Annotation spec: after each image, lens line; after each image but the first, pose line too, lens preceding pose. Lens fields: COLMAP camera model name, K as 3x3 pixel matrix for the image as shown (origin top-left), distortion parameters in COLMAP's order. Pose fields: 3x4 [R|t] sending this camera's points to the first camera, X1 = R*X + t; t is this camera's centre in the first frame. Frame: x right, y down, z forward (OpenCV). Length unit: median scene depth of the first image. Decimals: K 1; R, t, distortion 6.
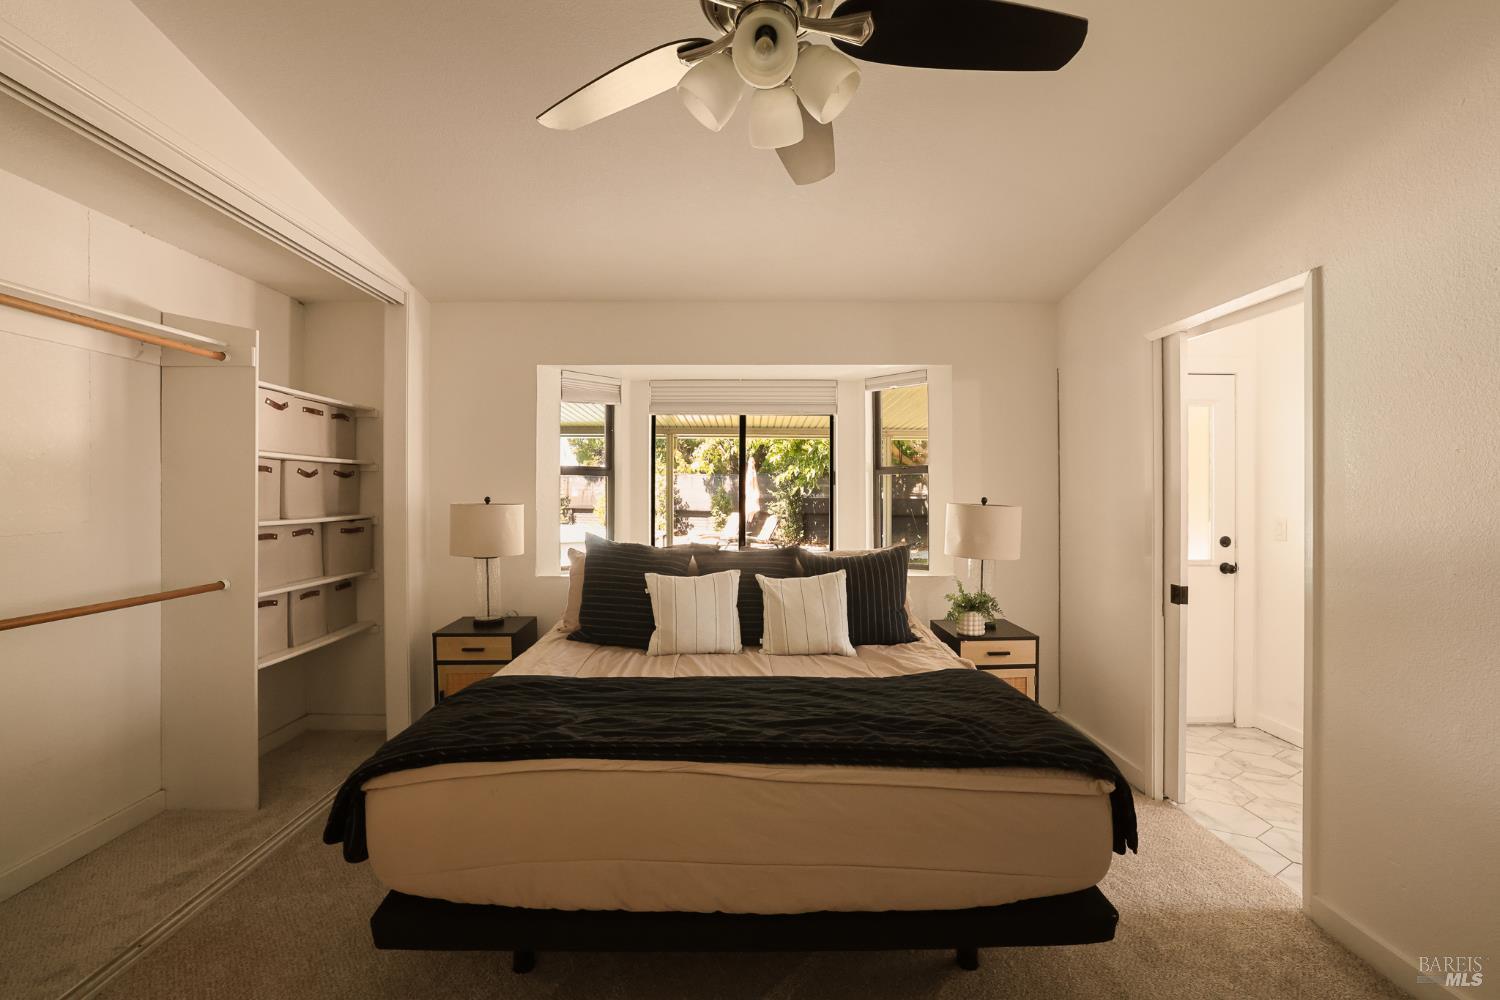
lens RADIAL K [[647.6, 0, 745.1], [0, 647.6, 489.6], [0, 0, 1]] dist [-0.046519, 0.014619]
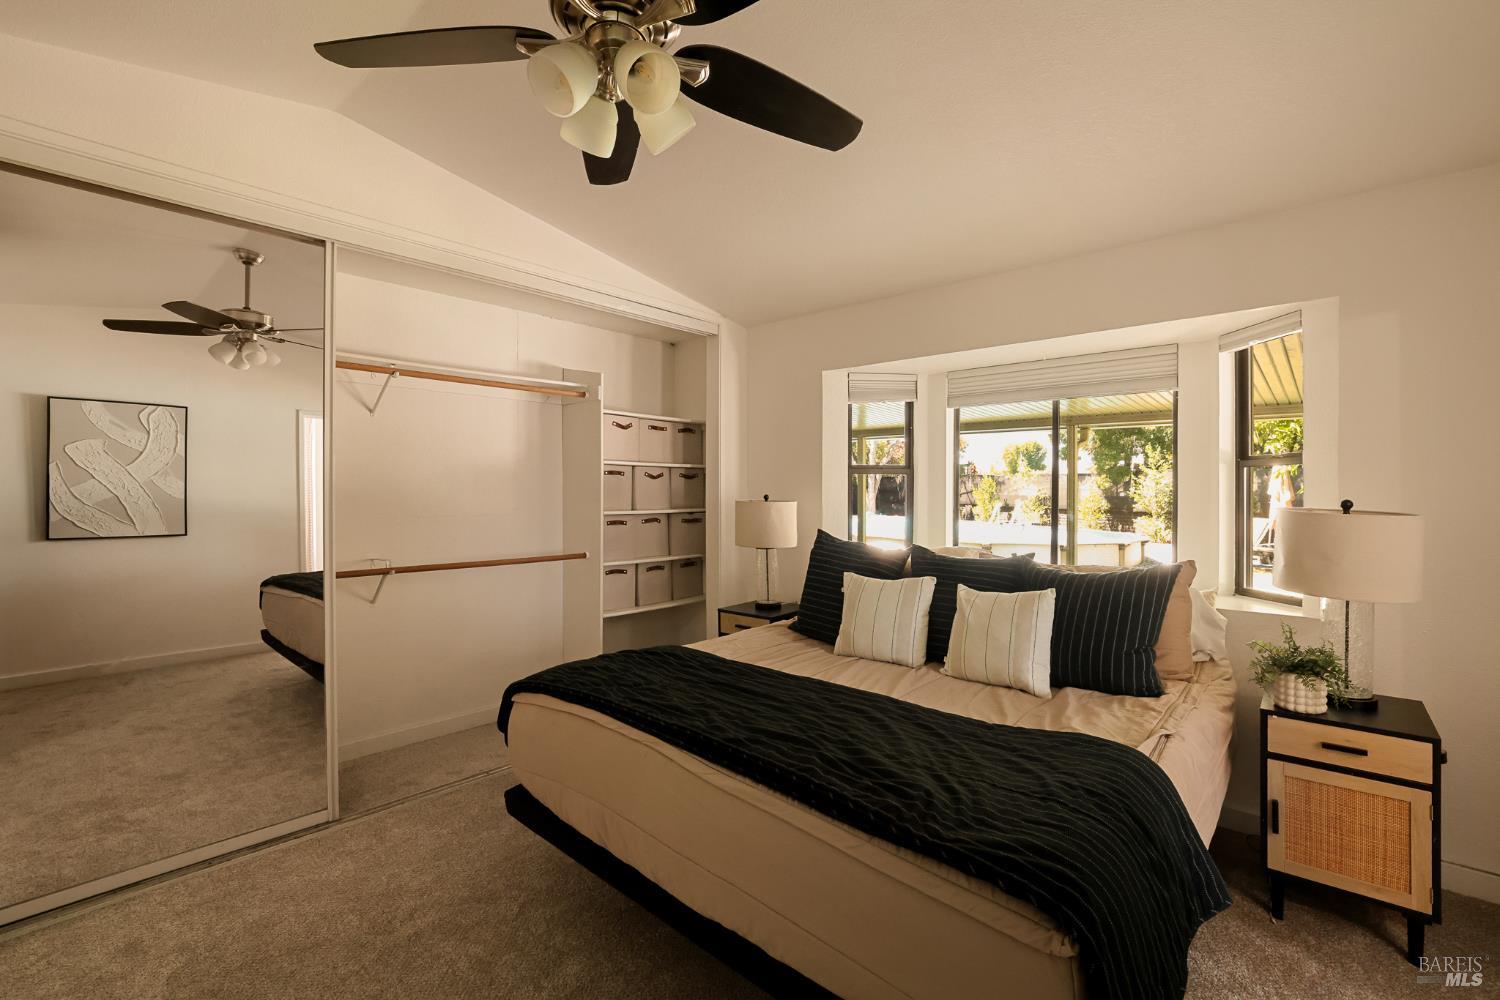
lens RADIAL K [[647.6, 0, 745.1], [0, 647.6, 489.6], [0, 0, 1]] dist [-0.046519, 0.014619]
pose [[0.736449, 0.000973, -0.676492, 0.389326], [-0.000161, 0.999999, 0.001262, 0.001390], [0.676493, -0.000821, 0.736448, 0.157546]]
